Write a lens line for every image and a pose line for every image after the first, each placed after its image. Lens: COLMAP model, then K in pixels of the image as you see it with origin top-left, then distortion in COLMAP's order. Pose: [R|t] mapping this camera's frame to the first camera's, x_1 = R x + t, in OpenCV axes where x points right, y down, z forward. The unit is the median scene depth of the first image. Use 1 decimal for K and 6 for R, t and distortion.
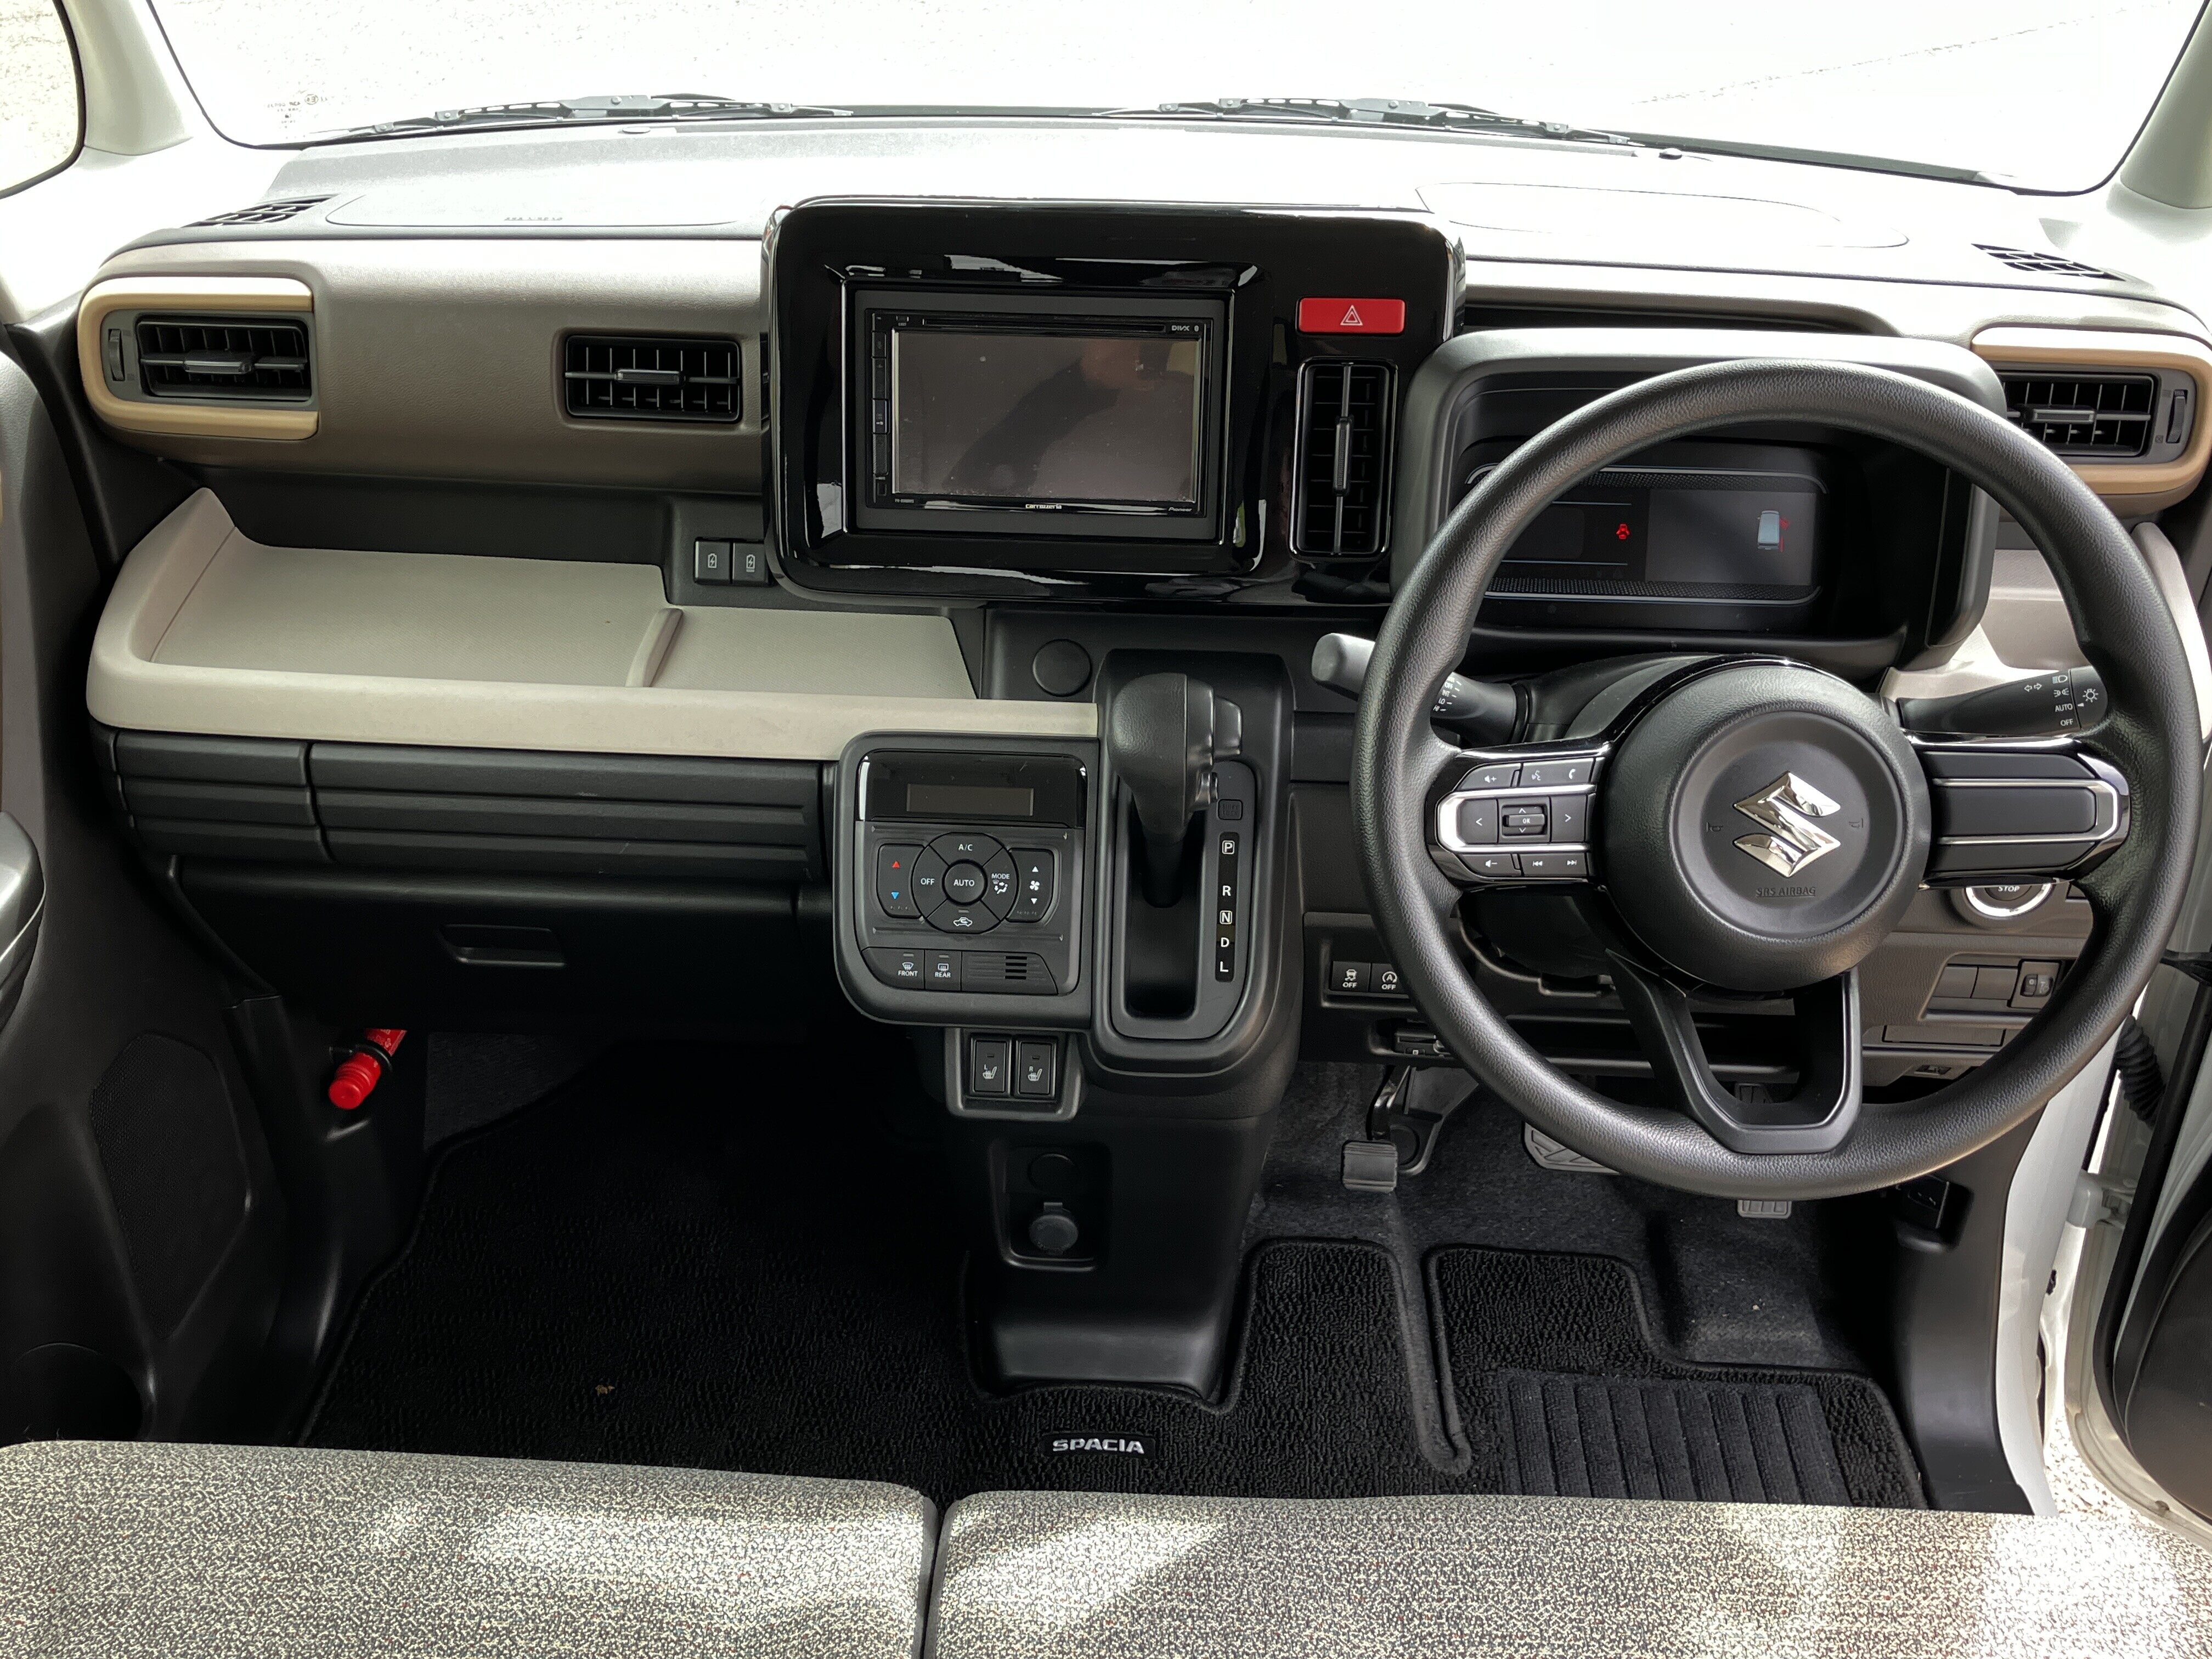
lens RADIAL K [[2170.1, 0, 1117.6], [0, 2170.1, 838.6], [0, 0, 1]] dist [0.074899, 0.000000]
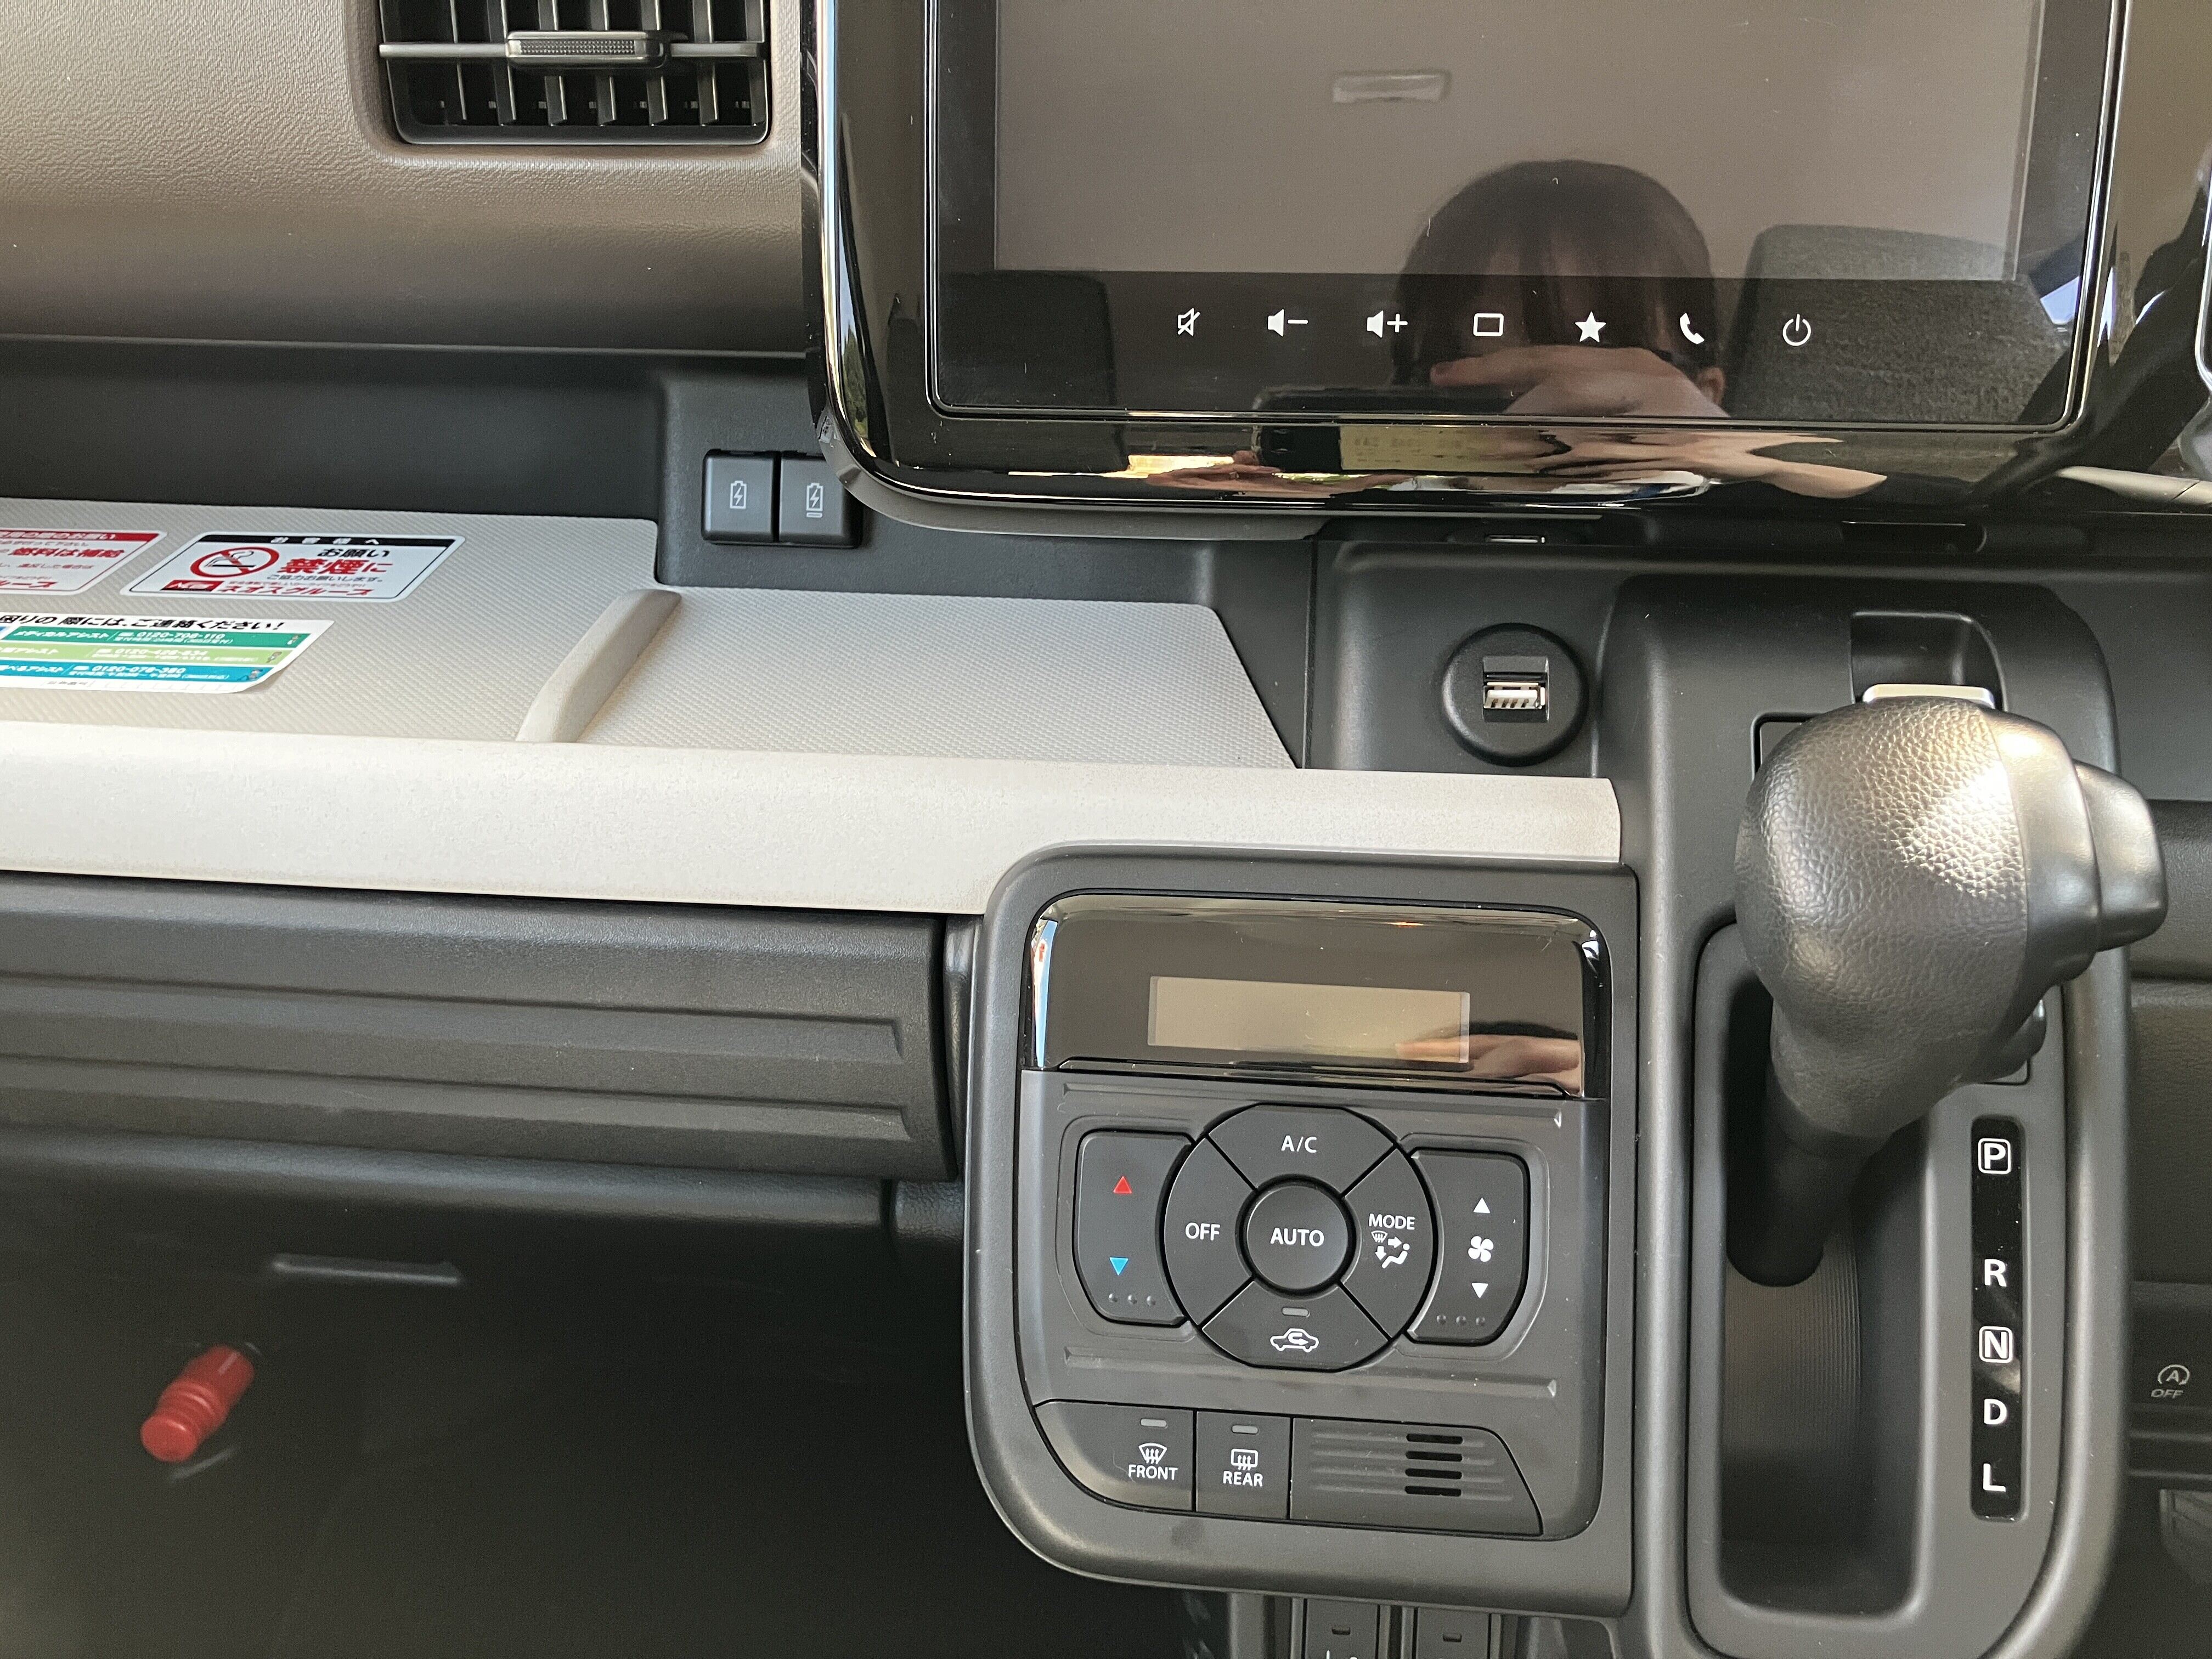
lens RADIAL K [[1795.6, 0, 1102.0], [0, 1795.6, 823.0], [0, 0, 1]] dist [0.022596, 0.000658]
pose [[0.997631, 0.002837, -0.068728, -0.082606], [-0.005454, 0.999266, -0.037921, -0.041084], [0.068570, 0.038206, 0.996914, 0.664498]]
